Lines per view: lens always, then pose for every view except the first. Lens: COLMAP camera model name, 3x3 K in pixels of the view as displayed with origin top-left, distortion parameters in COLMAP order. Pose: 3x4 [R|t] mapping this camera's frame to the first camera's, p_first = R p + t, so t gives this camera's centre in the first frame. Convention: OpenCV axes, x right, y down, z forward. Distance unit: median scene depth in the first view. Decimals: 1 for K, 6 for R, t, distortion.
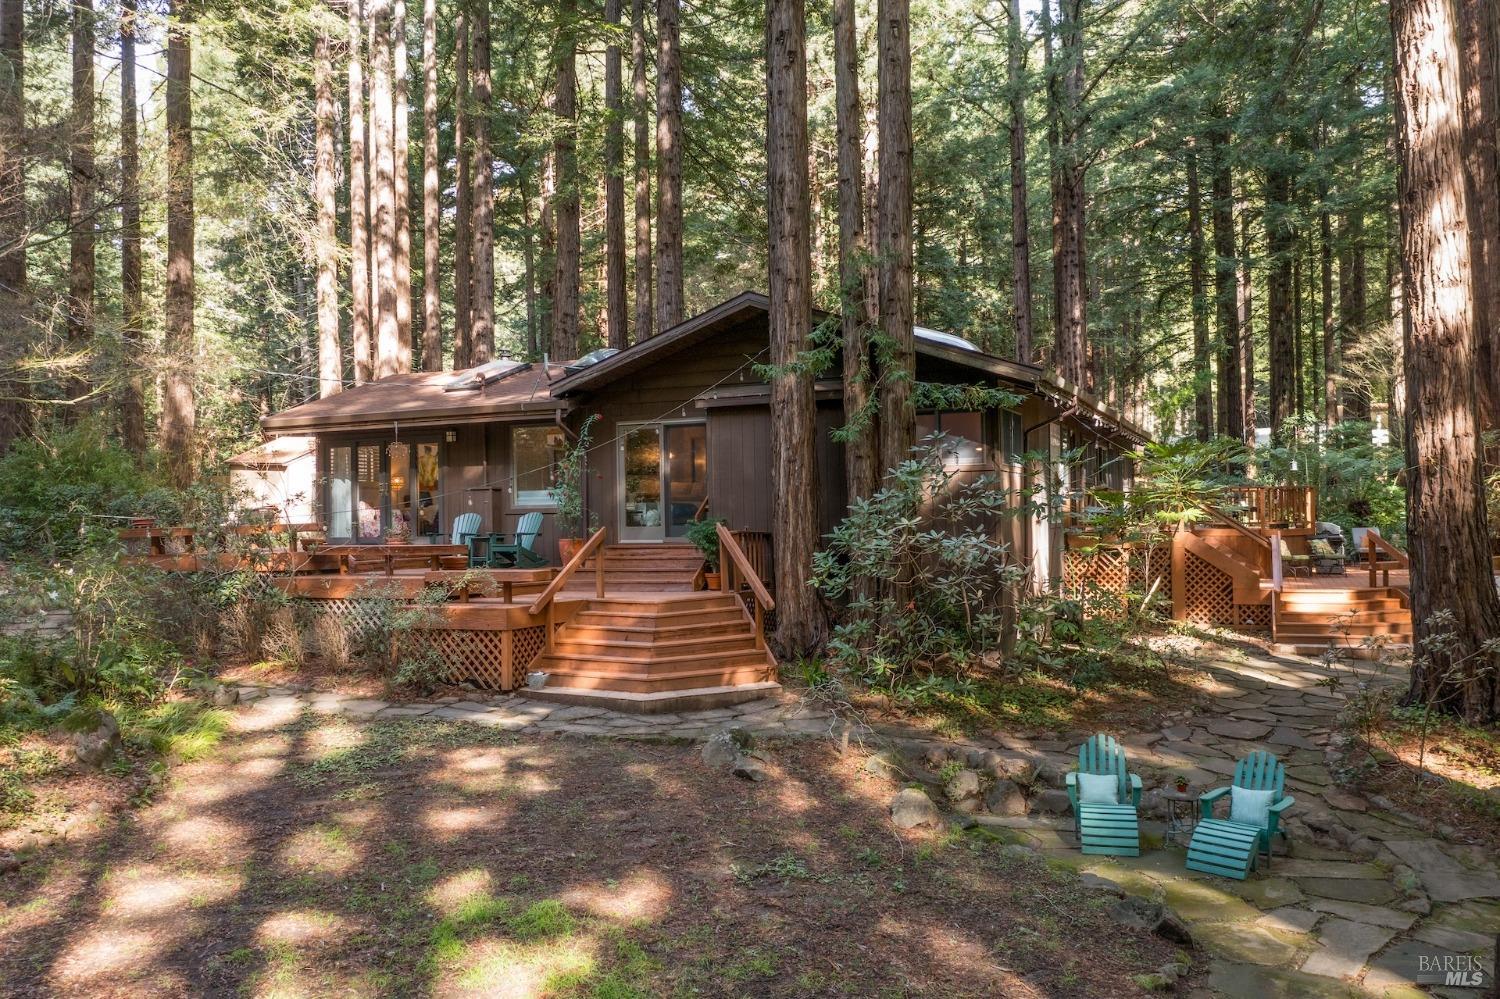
lens RADIAL K [[1193.9, 0, 748.3], [0, 1193.9, 498.0], [0, 0, 1]] dist [-0.009244, -0.009114]
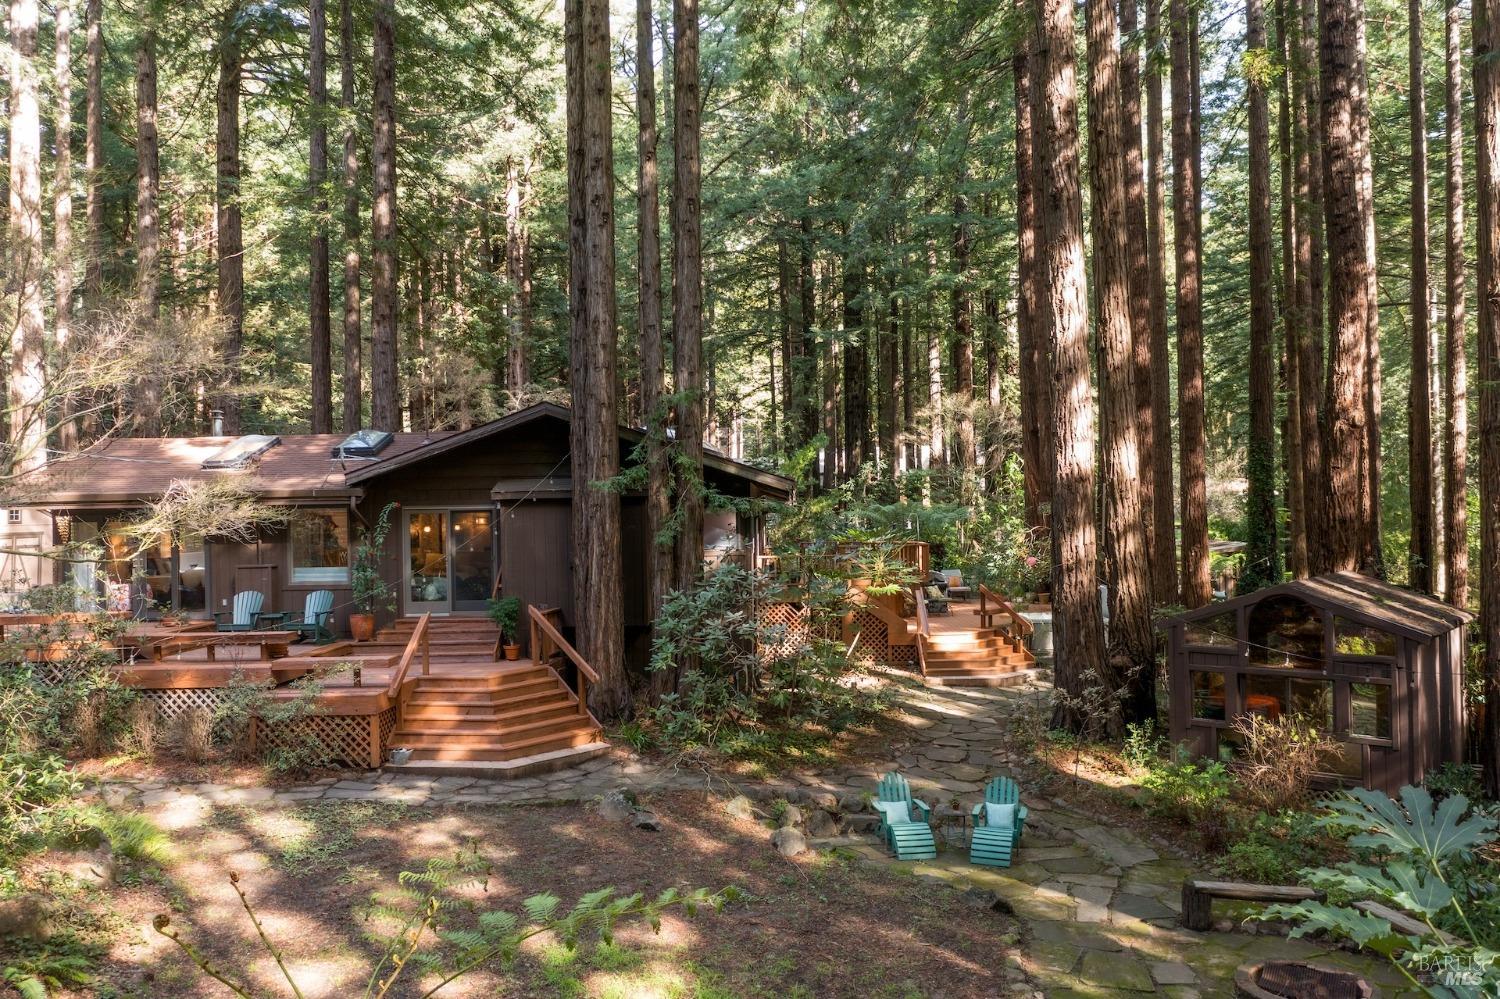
lens RADIAL K [[1193.9, 0, 752.2], [0, 1193.9, 501.0], [0, 0, 1]] dist [-0.009244, -0.009114]
pose [[0.925935, 0.002211, 0.377678, -0.320497], [-0.003309, 0.999992, 0.002259, -0.101802], [-0.377670, -0.003342, 0.925934, -0.193342]]
